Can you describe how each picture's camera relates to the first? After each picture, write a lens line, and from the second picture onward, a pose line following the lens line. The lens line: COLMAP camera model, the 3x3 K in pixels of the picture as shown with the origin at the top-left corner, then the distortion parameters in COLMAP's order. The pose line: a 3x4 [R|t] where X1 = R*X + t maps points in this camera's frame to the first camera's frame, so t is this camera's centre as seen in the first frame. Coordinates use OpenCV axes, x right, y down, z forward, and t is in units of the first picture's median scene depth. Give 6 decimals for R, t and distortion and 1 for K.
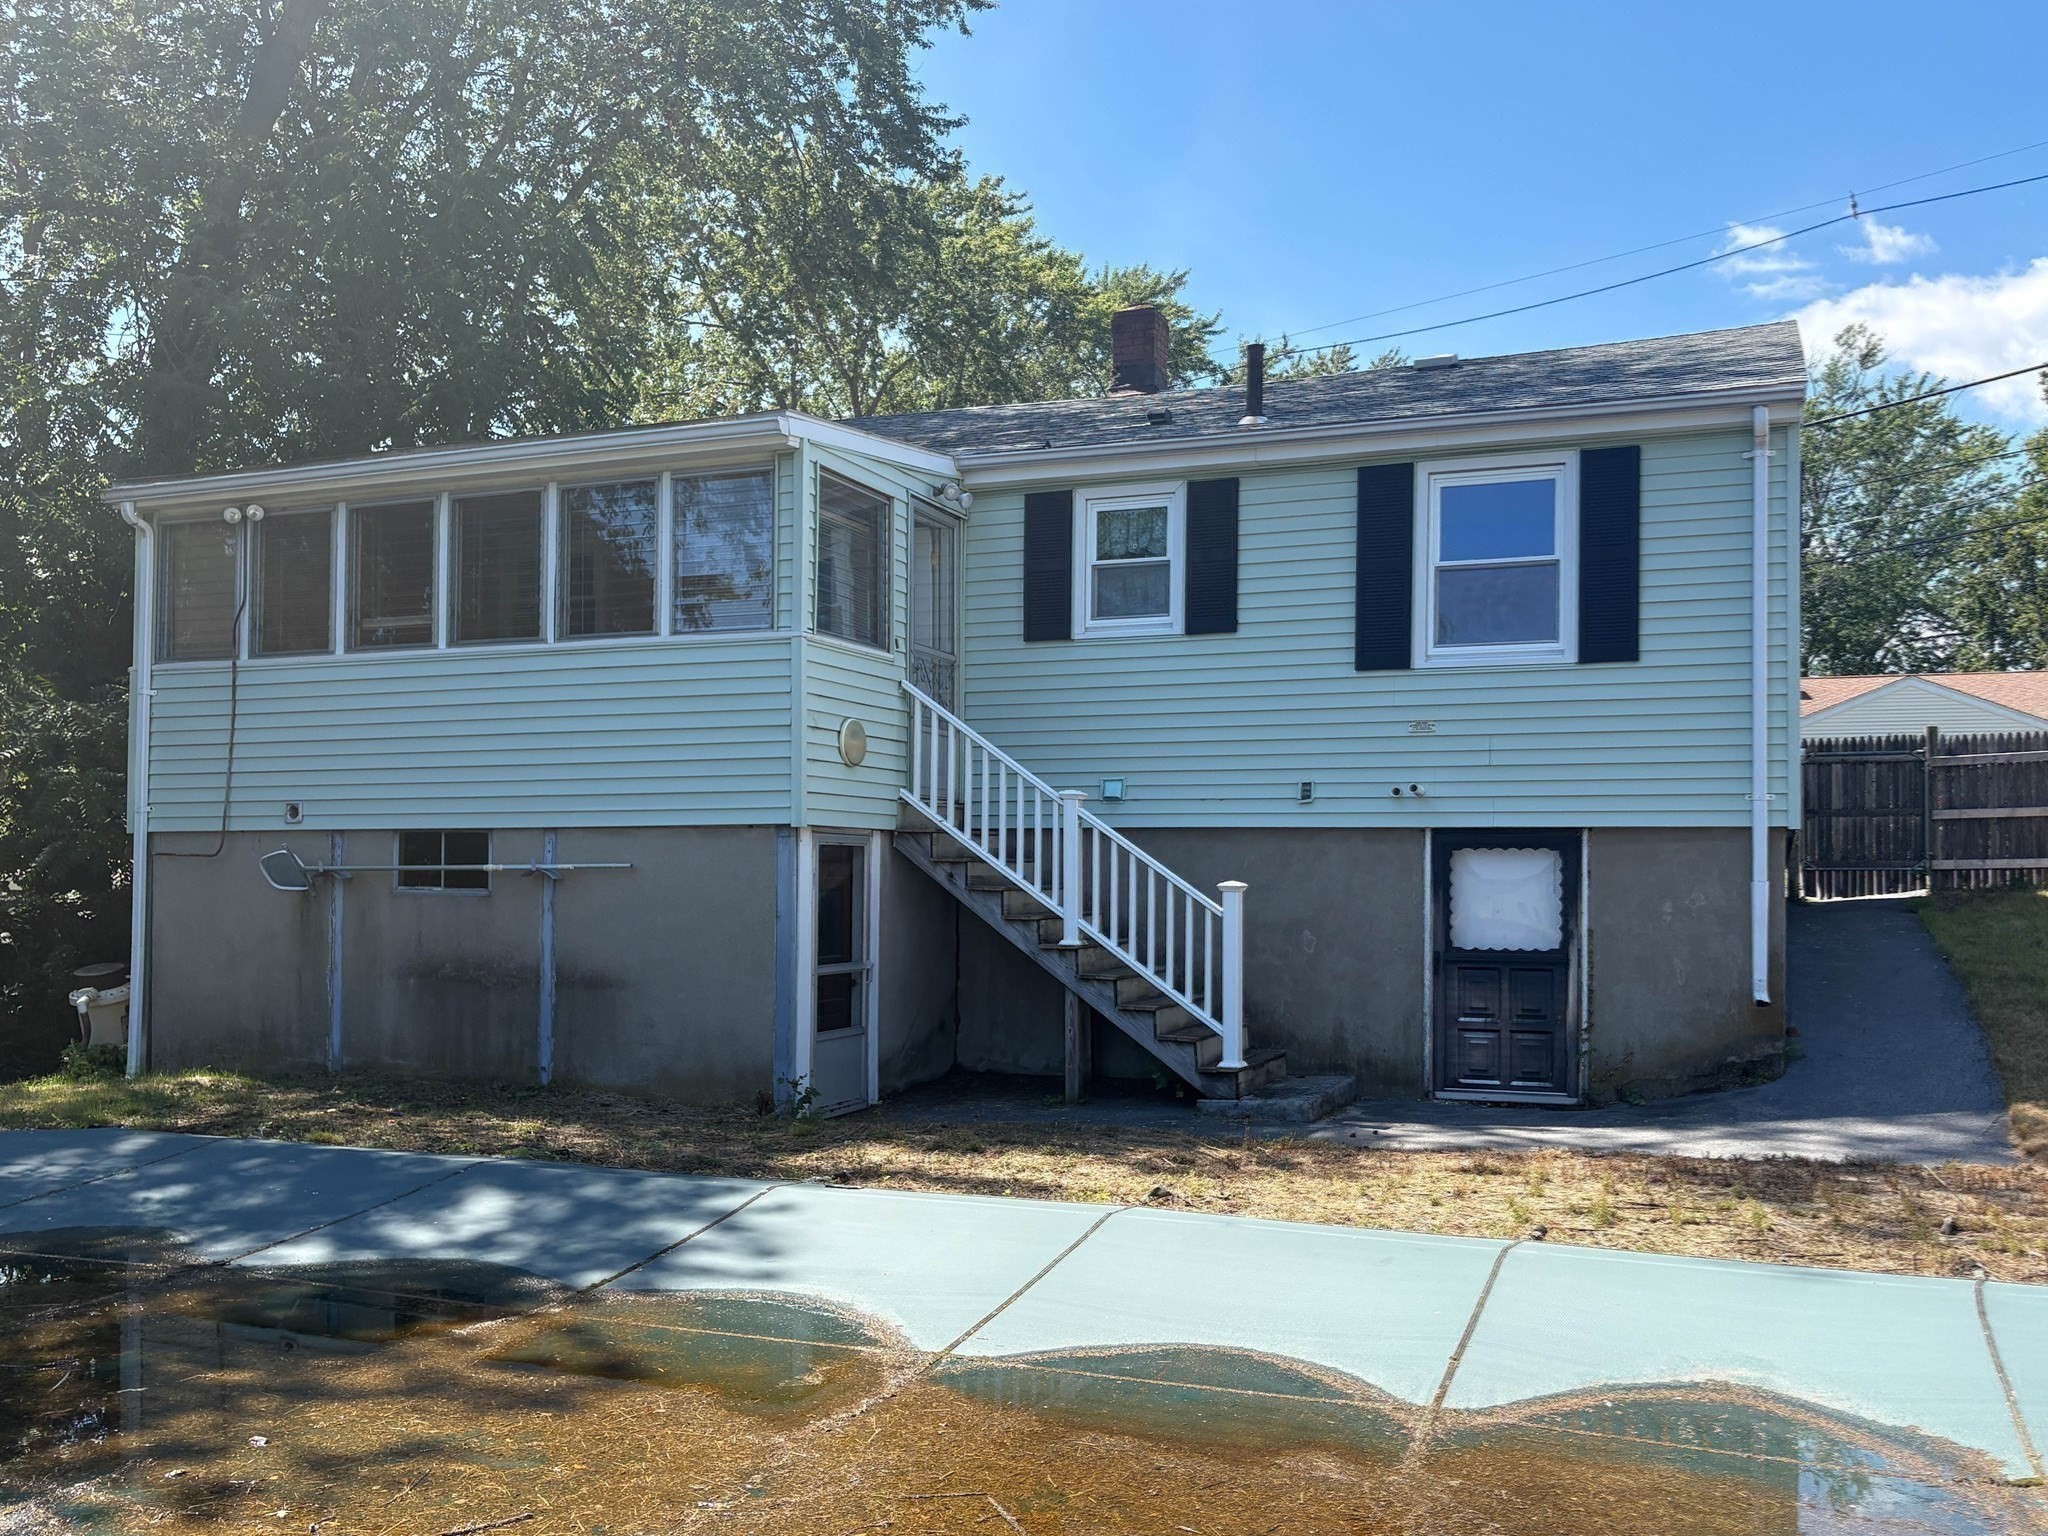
lens RADIAL K [[1778.5, 0, 1051.7], [0, 1778.5, 842.9], [0, 0, 1]] dist [0.121440, -0.238915]
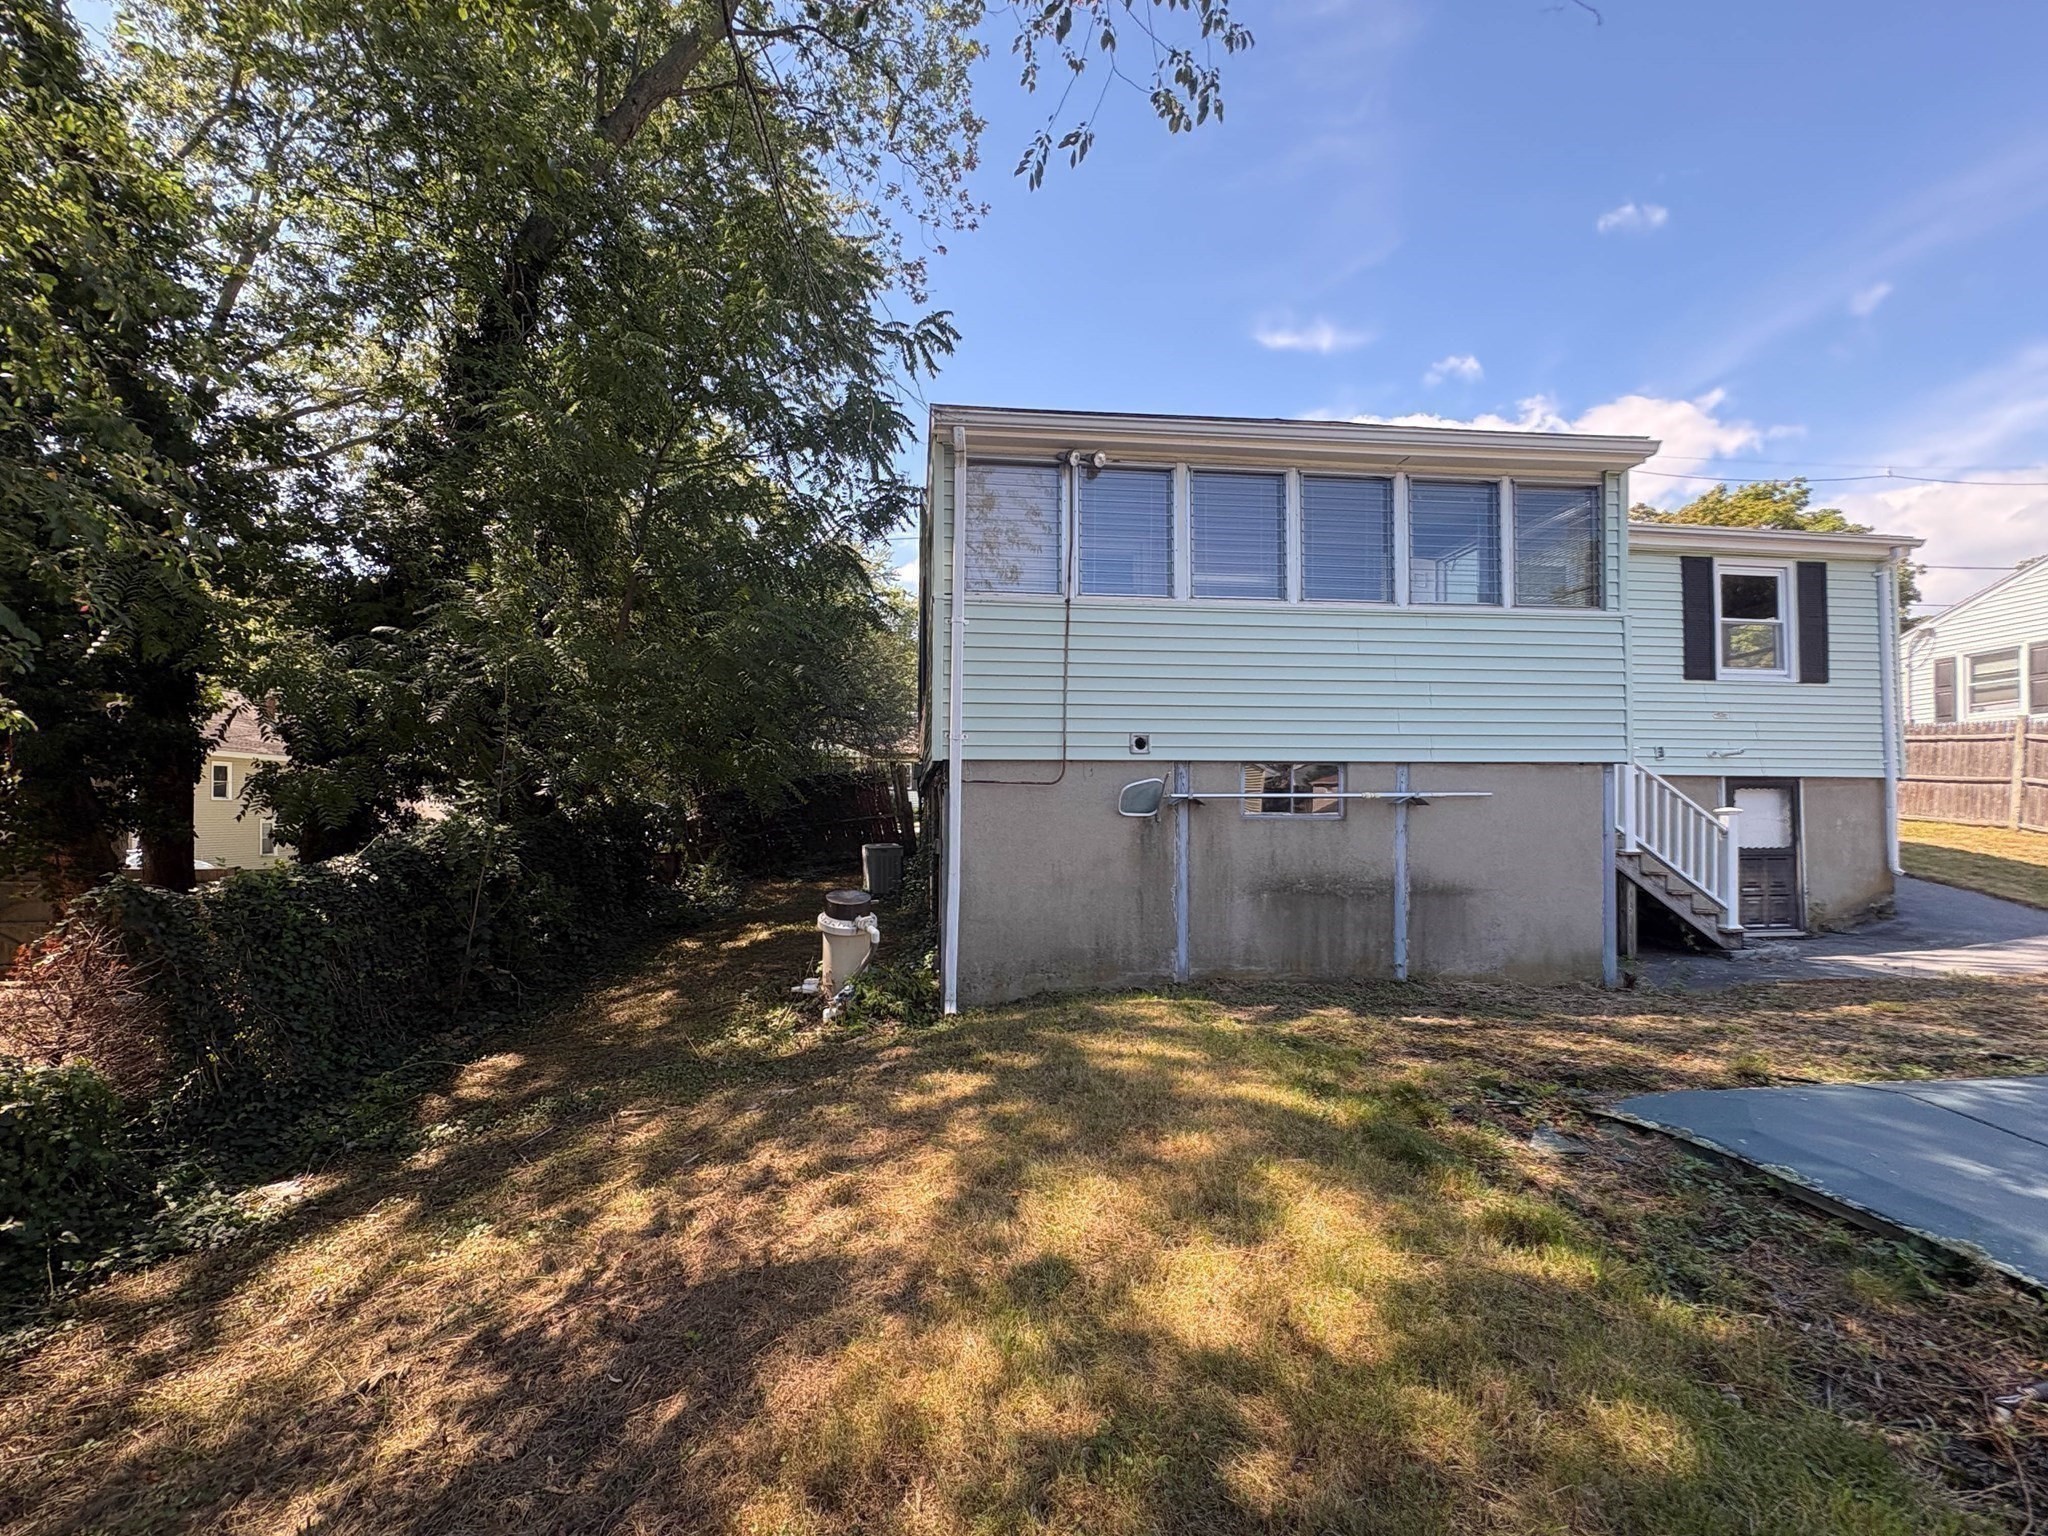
lens RADIAL K [[879.0, 0, 1025.5], [0, 879.0, 803.7], [0, 0, 1]] dist [-0.000494, 0.000030]
pose [[0.879437, 0.003096, 0.476006, -0.761058], [-0.006291, 0.999967, 0.005119, 0.017241], [-0.475975, -0.007496, 0.879427, 0.595886]]
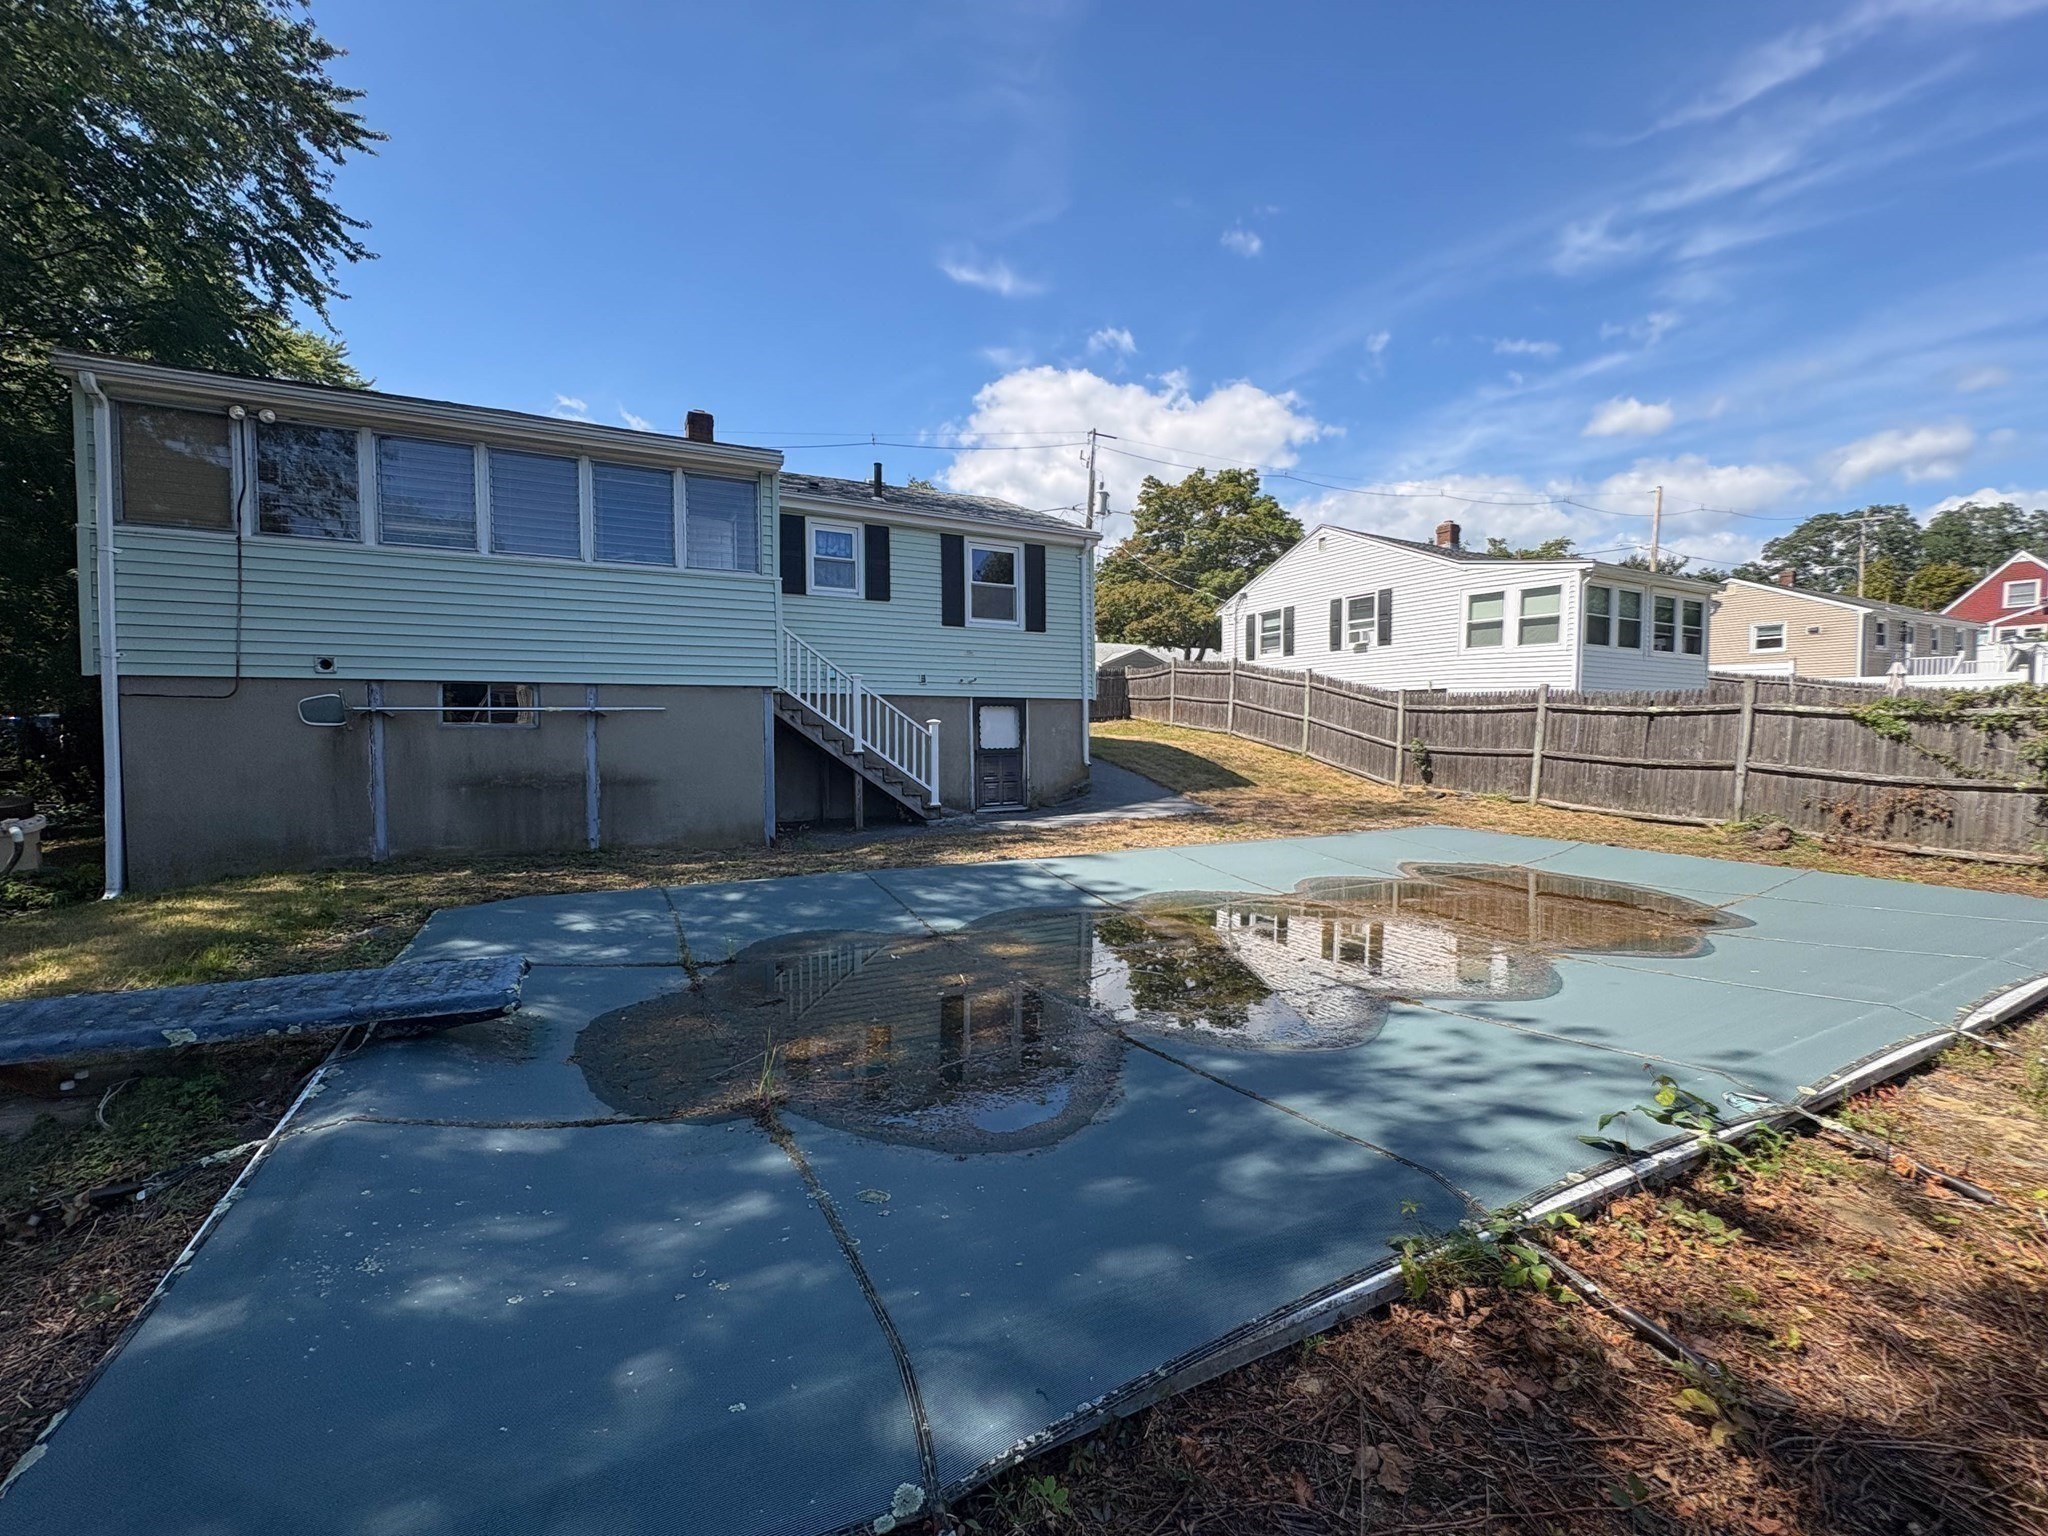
lens RADIAL K [[836.6, 0, 1024.0], [0, 836.6, 768.0], [0, 0, 1]] dist [-0.001025, -0.000146]
pose [[0.651017, -0.041443, 0.757931, -0.573781], [-0.010038, 0.997951, 0.063190, 0.014353], [-0.758997, -0.048746, 0.649267, 0.245090]]
